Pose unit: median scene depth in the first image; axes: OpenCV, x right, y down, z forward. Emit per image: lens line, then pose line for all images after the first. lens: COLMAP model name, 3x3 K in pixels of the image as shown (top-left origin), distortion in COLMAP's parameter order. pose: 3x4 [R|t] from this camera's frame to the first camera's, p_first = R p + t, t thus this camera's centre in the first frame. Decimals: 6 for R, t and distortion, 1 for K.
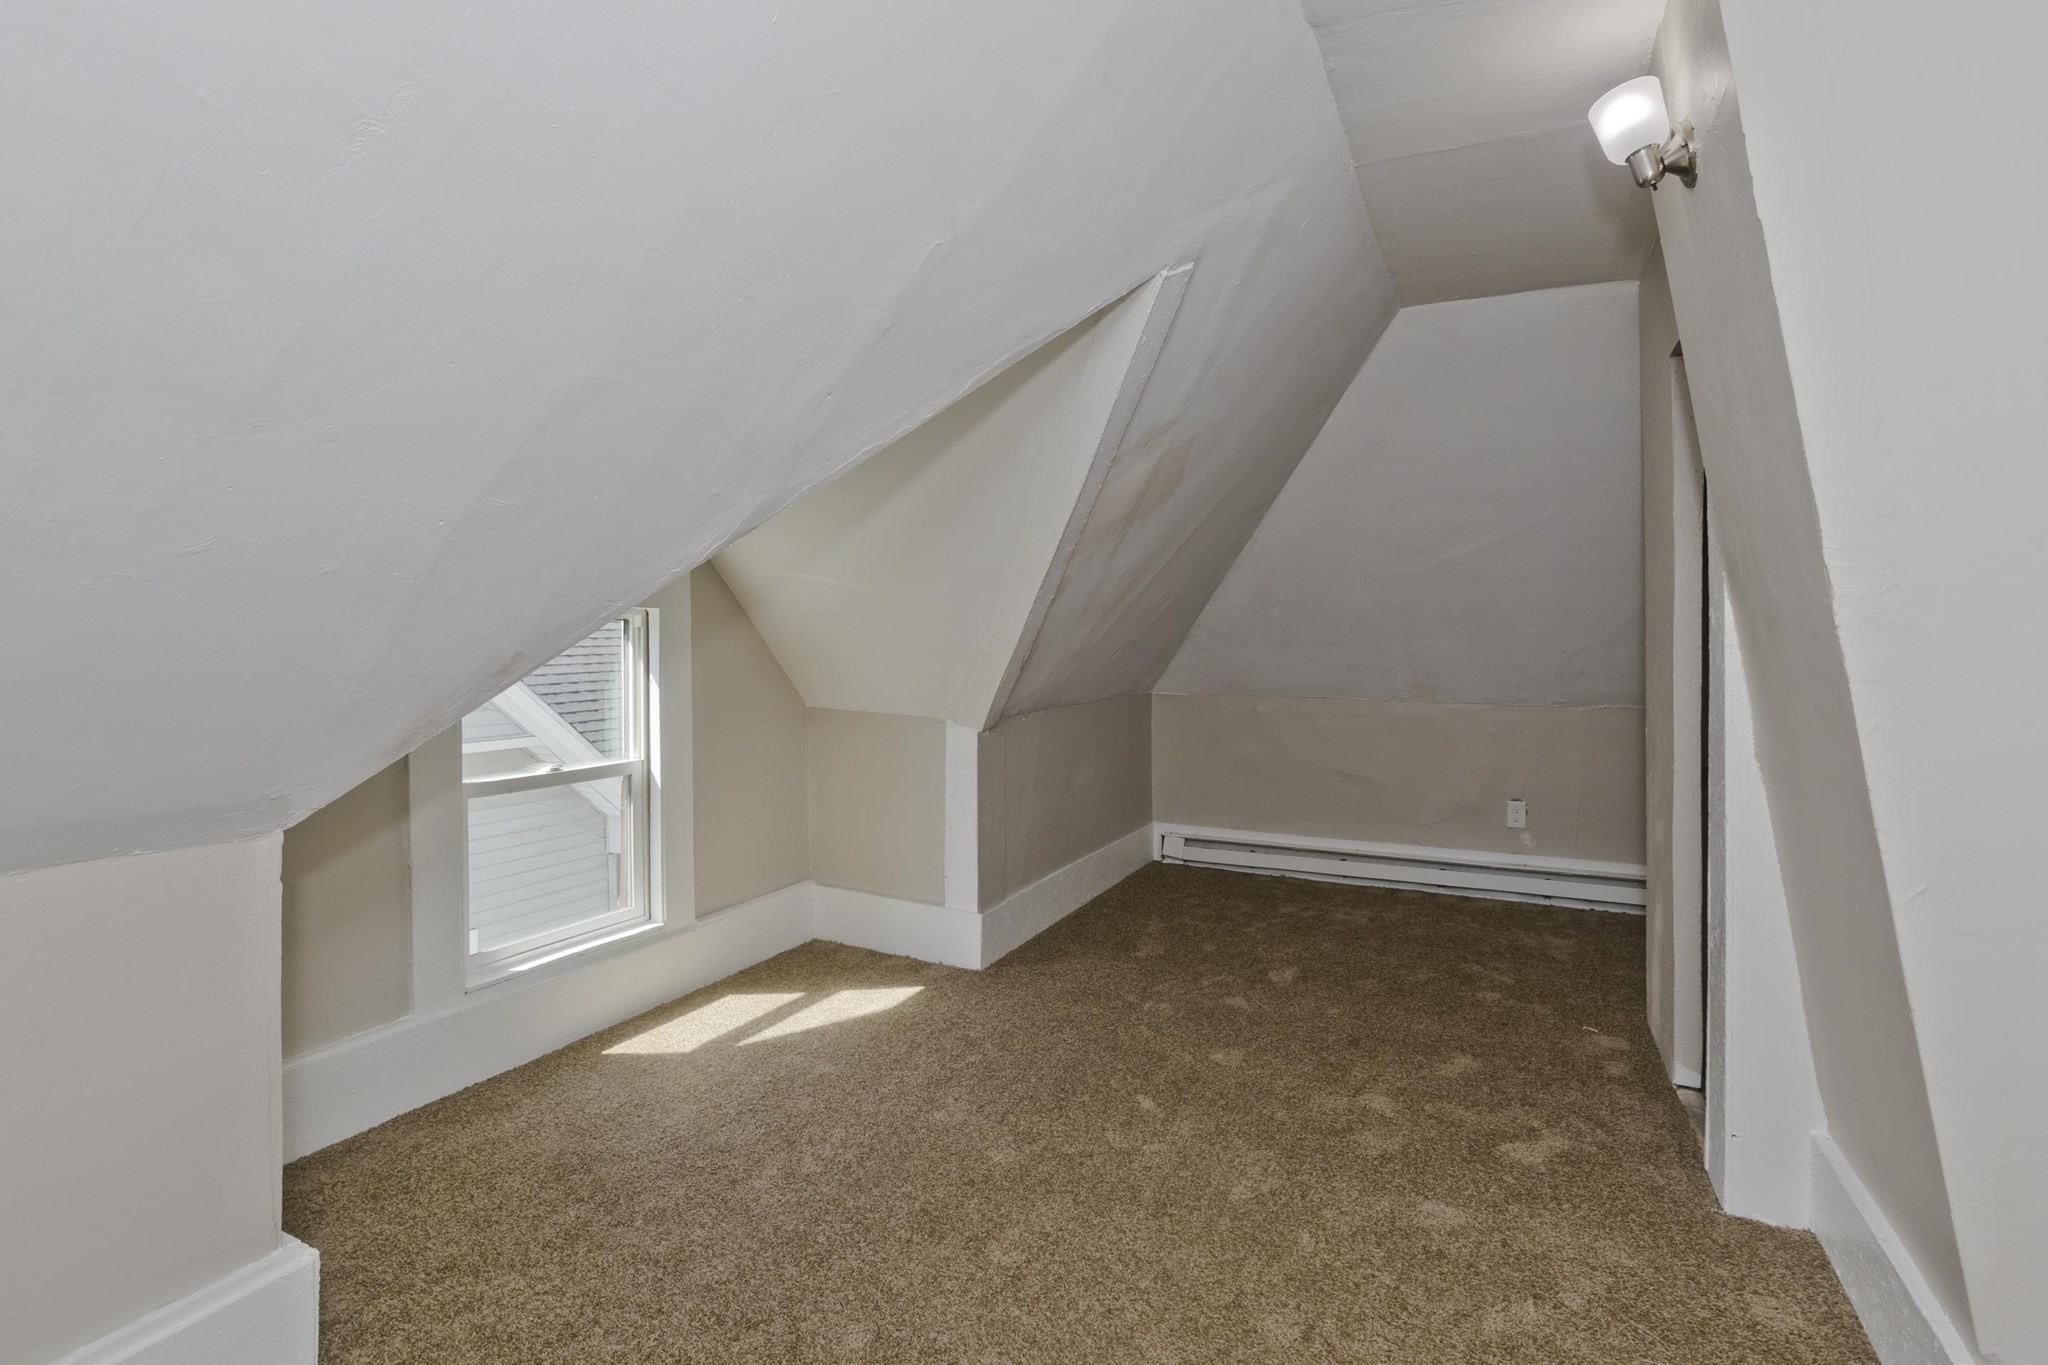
lens RADIAL K [[997.8, 0, 1028.1], [0, 997.8, 652.6], [0, 0, 1]] dist [-0.052584, 0.029867]
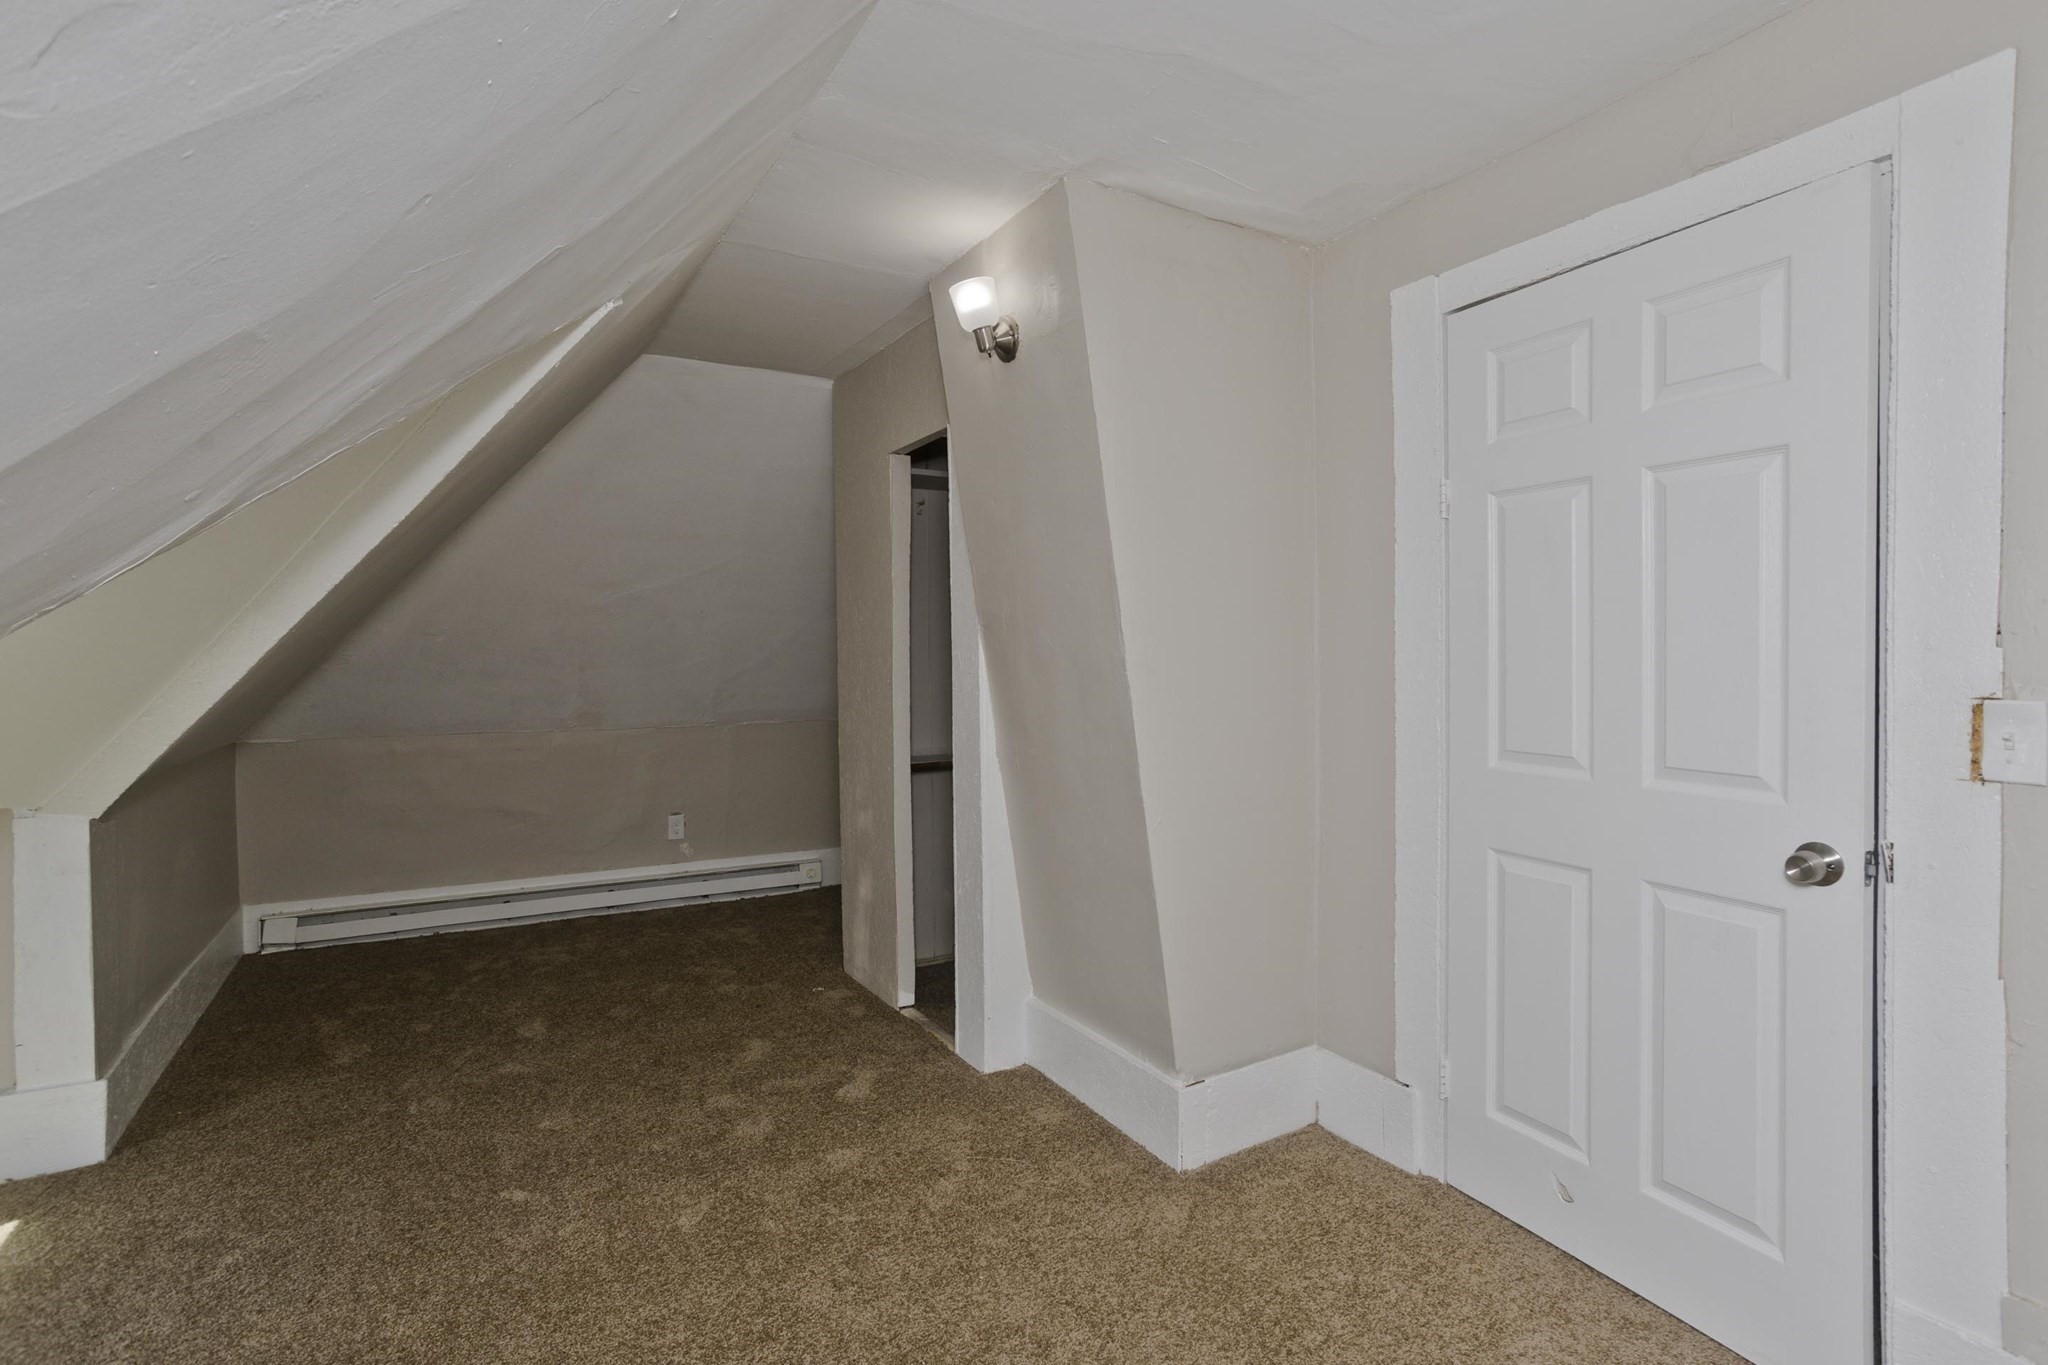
lens RADIAL K [[997.8, 0, 1028.1], [0, 997.8, 652.6], [0, 0, 1]] dist [-0.052584, 0.029867]
pose [[0.553945, -0.005275, 0.832536, -0.283356], [0.022139, 0.999720, -0.008397, -0.016494], [-0.832259, 0.023083, 0.553907, 0.084880]]
